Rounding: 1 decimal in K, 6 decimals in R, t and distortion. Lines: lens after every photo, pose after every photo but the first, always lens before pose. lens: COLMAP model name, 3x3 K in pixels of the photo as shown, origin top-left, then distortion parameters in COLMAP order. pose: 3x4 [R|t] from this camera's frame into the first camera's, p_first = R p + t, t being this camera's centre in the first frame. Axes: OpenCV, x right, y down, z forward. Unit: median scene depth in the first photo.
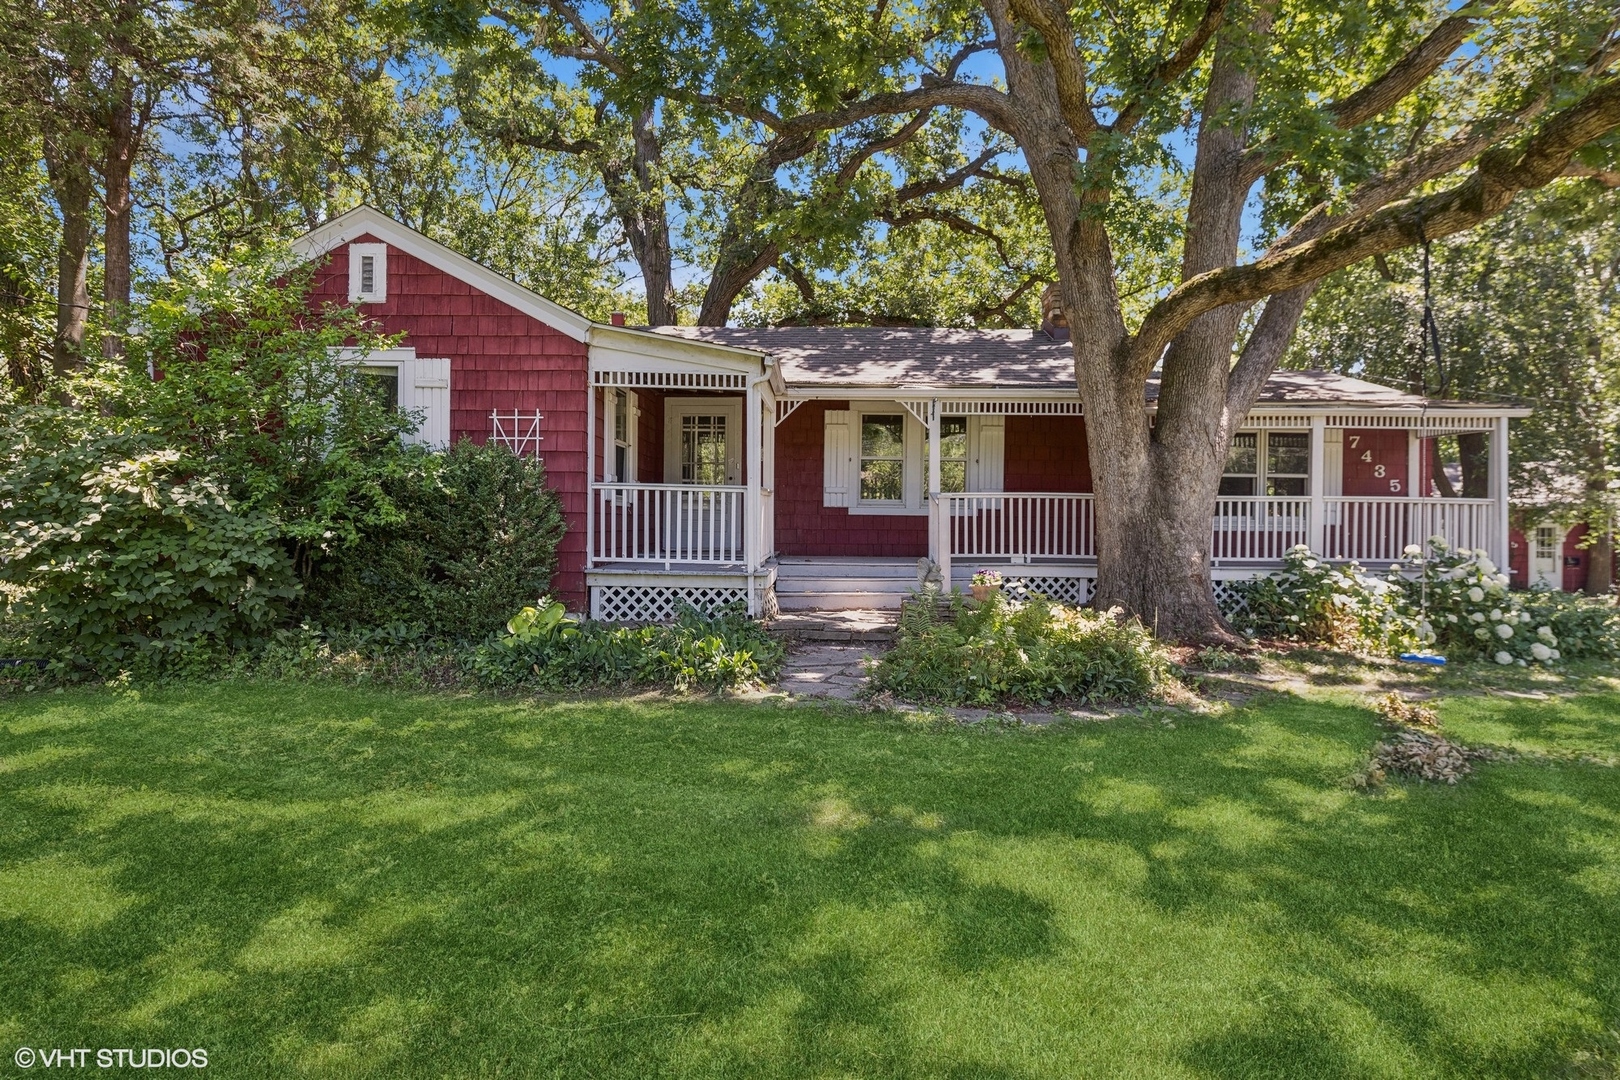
lens RADIAL K [[1012.9, 0, 813.3], [0, 1012.9, 509.4], [0, 0, 1]] dist [0.002081, 0.000752]
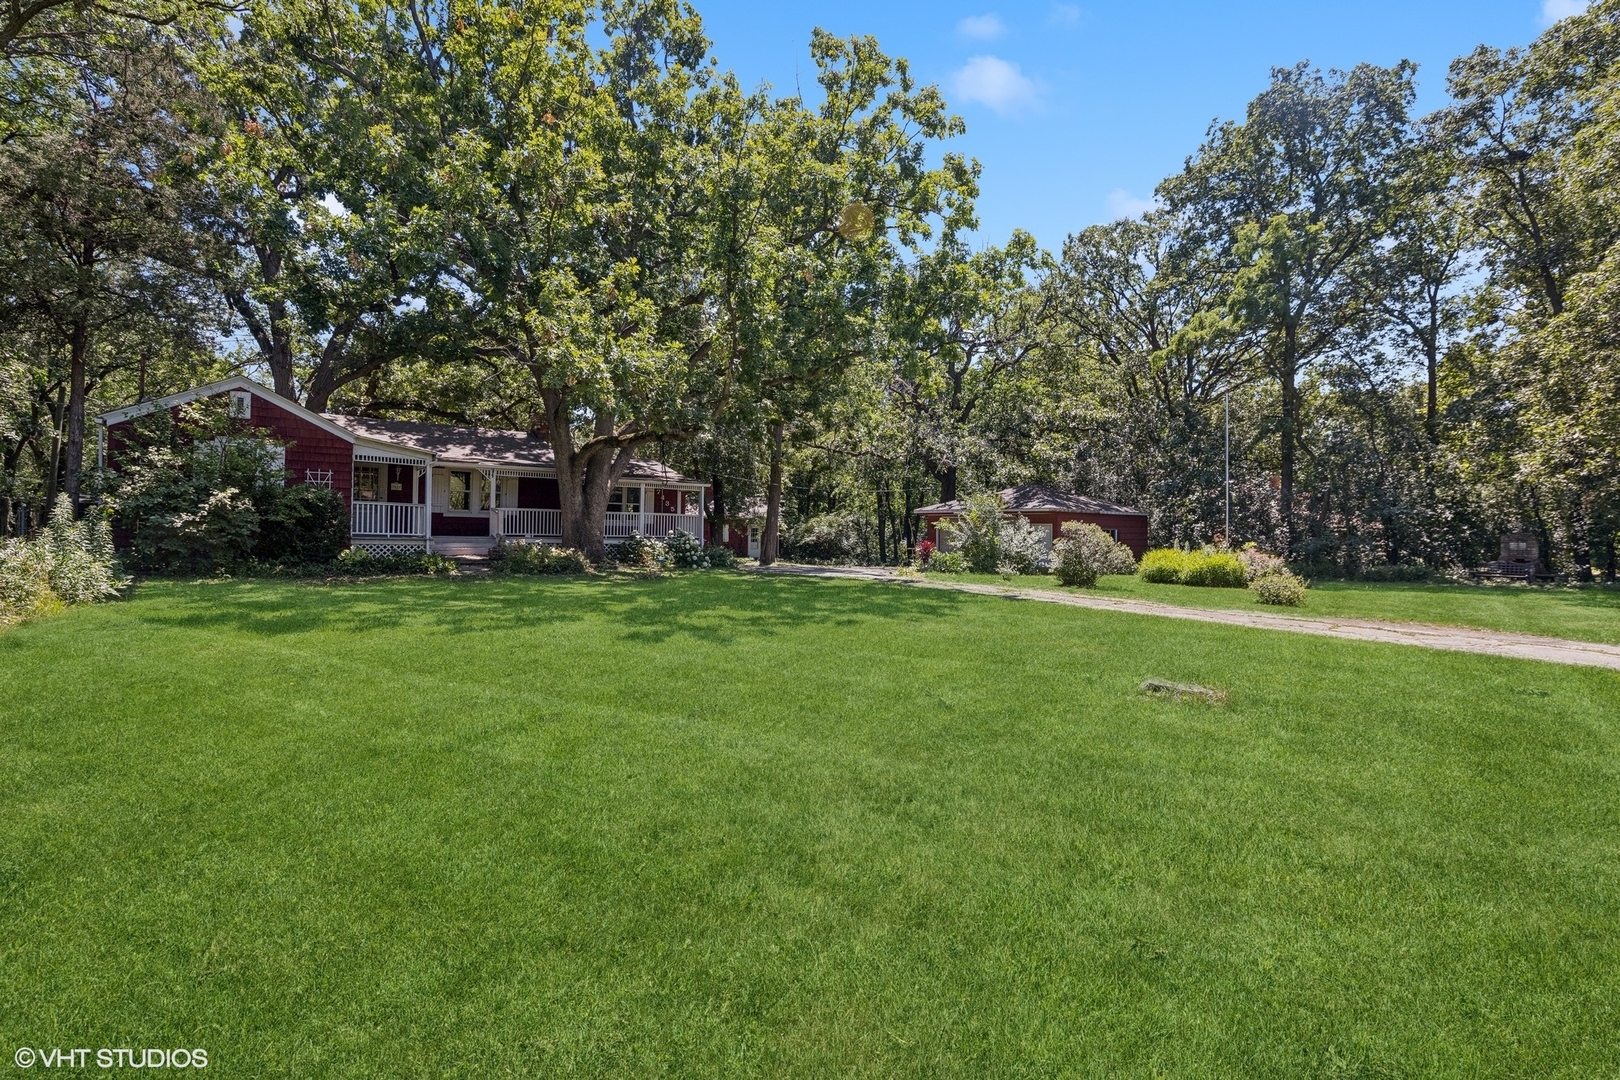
lens RADIAL K [[752.1, 0, 810.0], [0, 752.1, 540.0], [0, 0, 1]] dist [0.001077, 0.000083]
pose [[0.807137, -0.000284, 0.590364, -0.380360], [-0.018260, 0.999509, 0.025445, 0.000889], [-0.590082, -0.031318, 0.806736, -1.031581]]
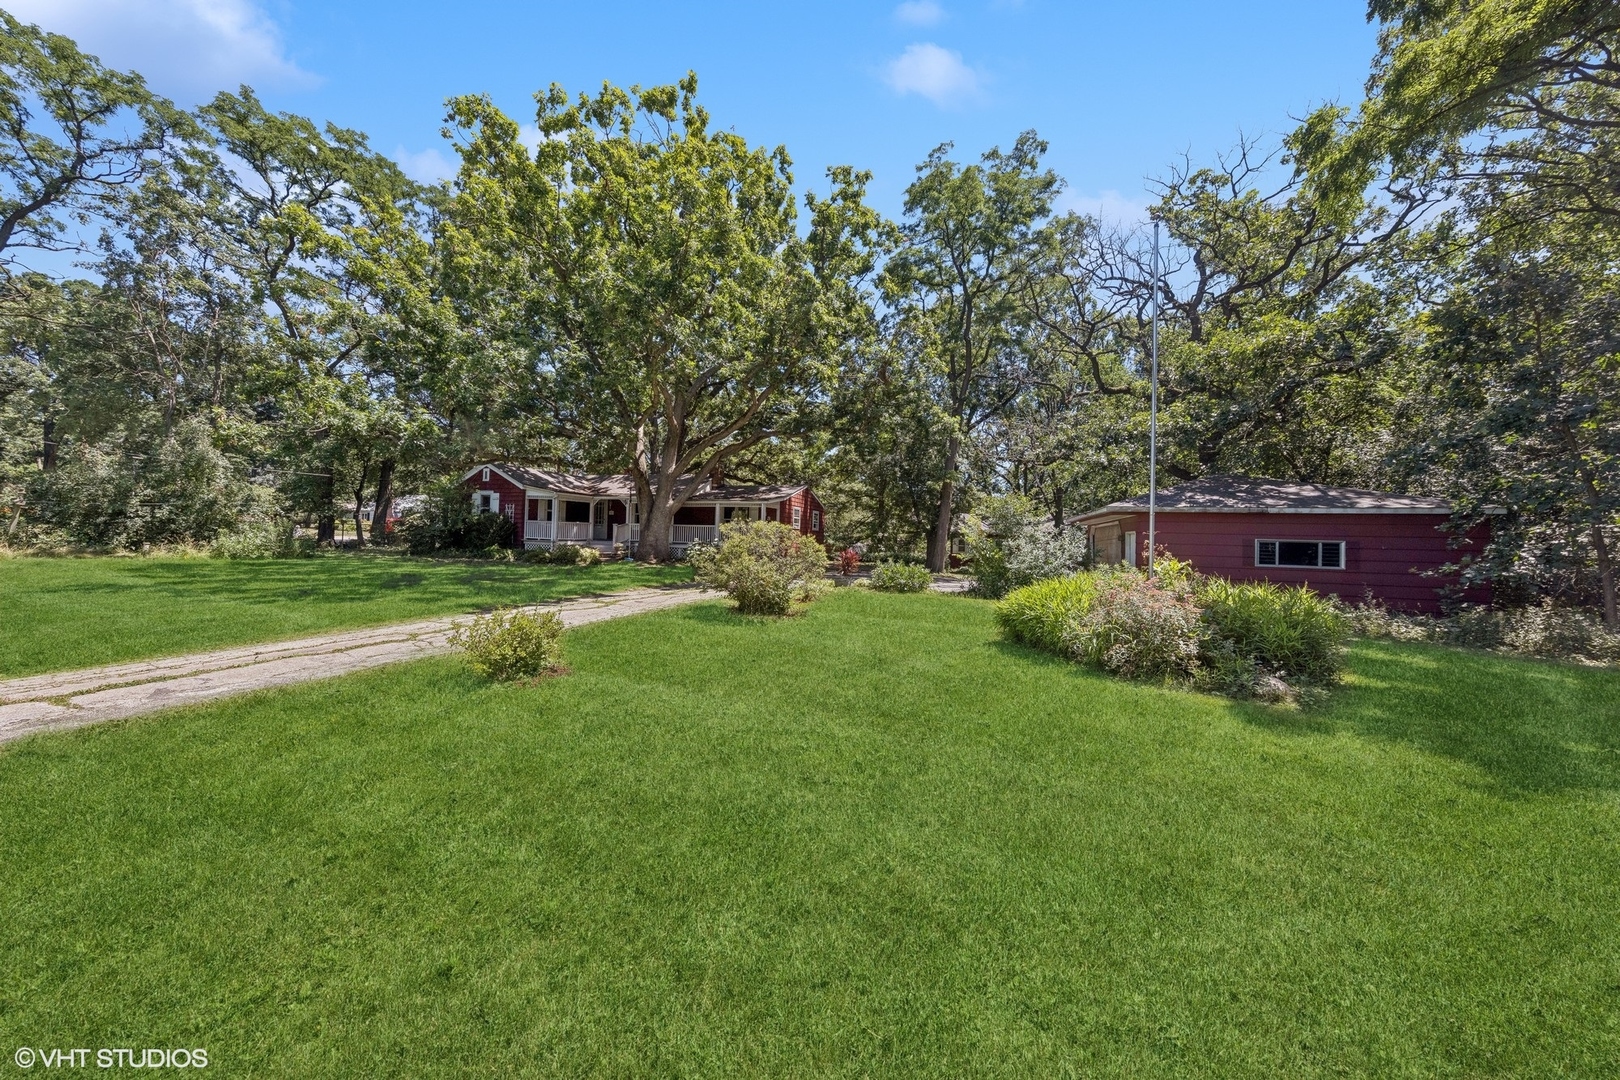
lens RADIAL K [[531.2, 0, 805.6], [0, 531.2, 520.8], [0, 0, 1]] dist [0.017060, 0.000079]
pose [[0.948483, 0.005032, -0.316789, 1.586616], [-0.012406, 0.999697, -0.021265, 0.008435], [0.316586, 0.024100, 0.948258, -0.774445]]
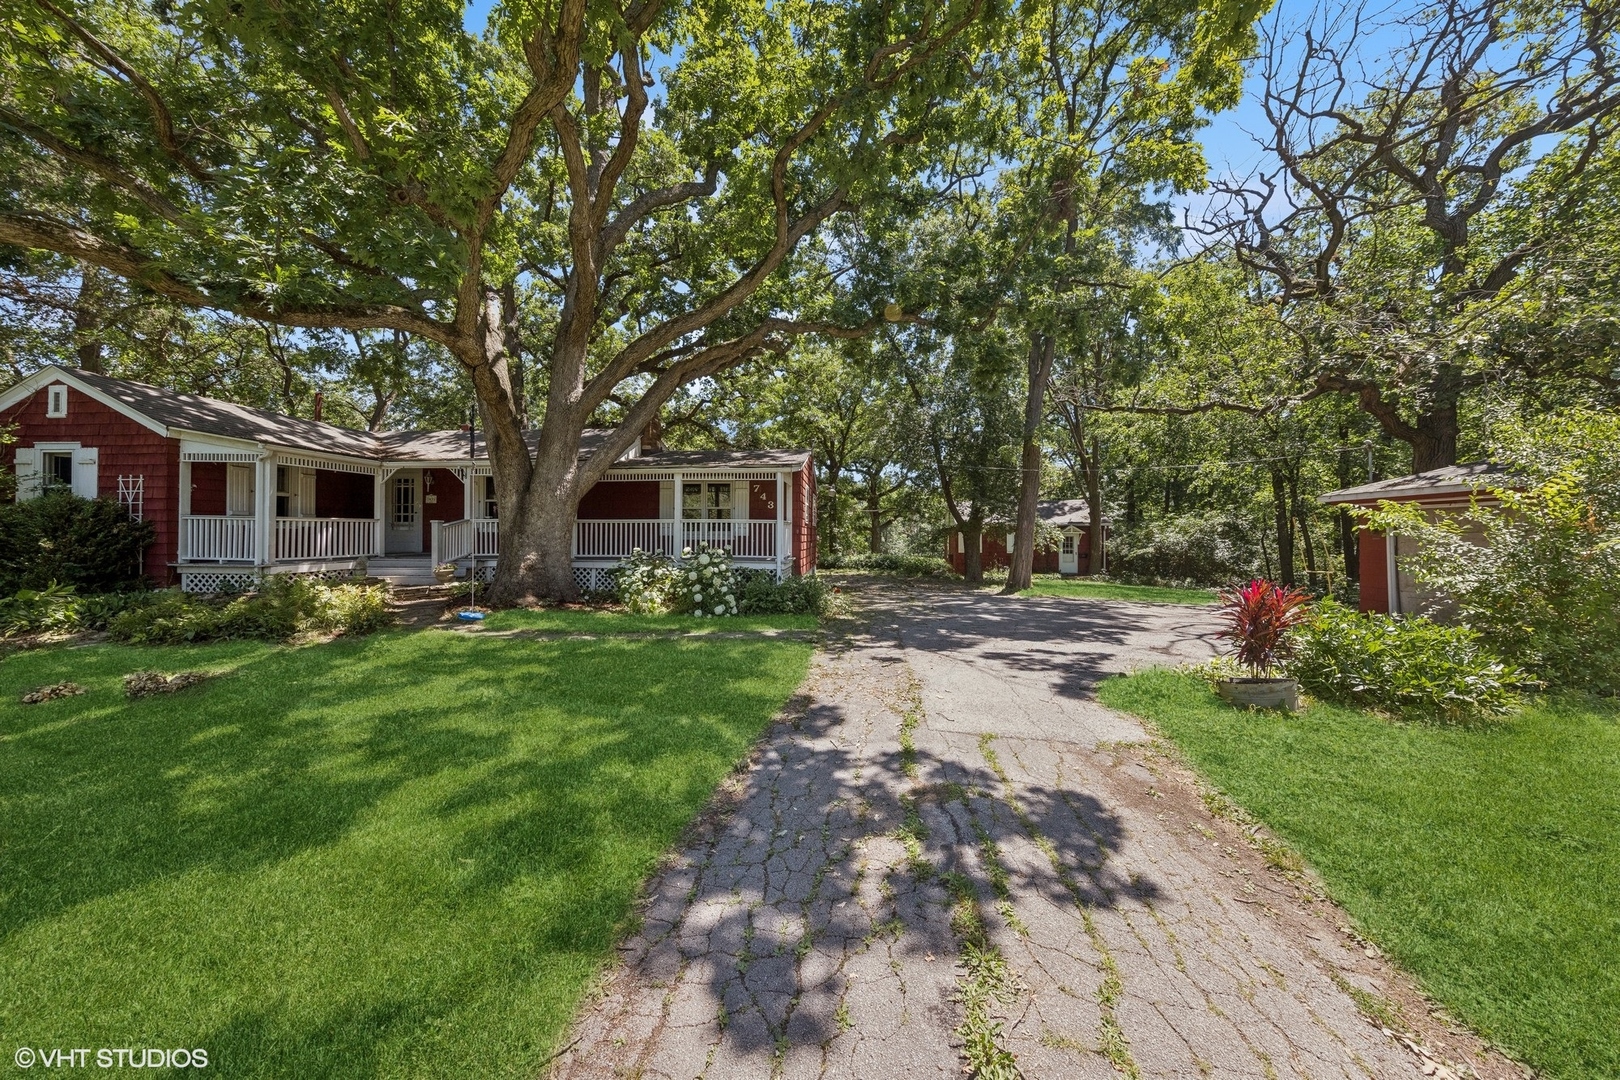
lens RADIAL K [[531.2, 0, 805.6], [0, 531.2, 520.8], [0, 0, 1]] dist [0.017060, 0.000079]
pose [[0.996967, -0.009386, -0.077259, 0.909491], [0.008012, 0.999805, -0.018077, 0.008660], [0.077413, 0.017403, 0.996847, 0.118737]]
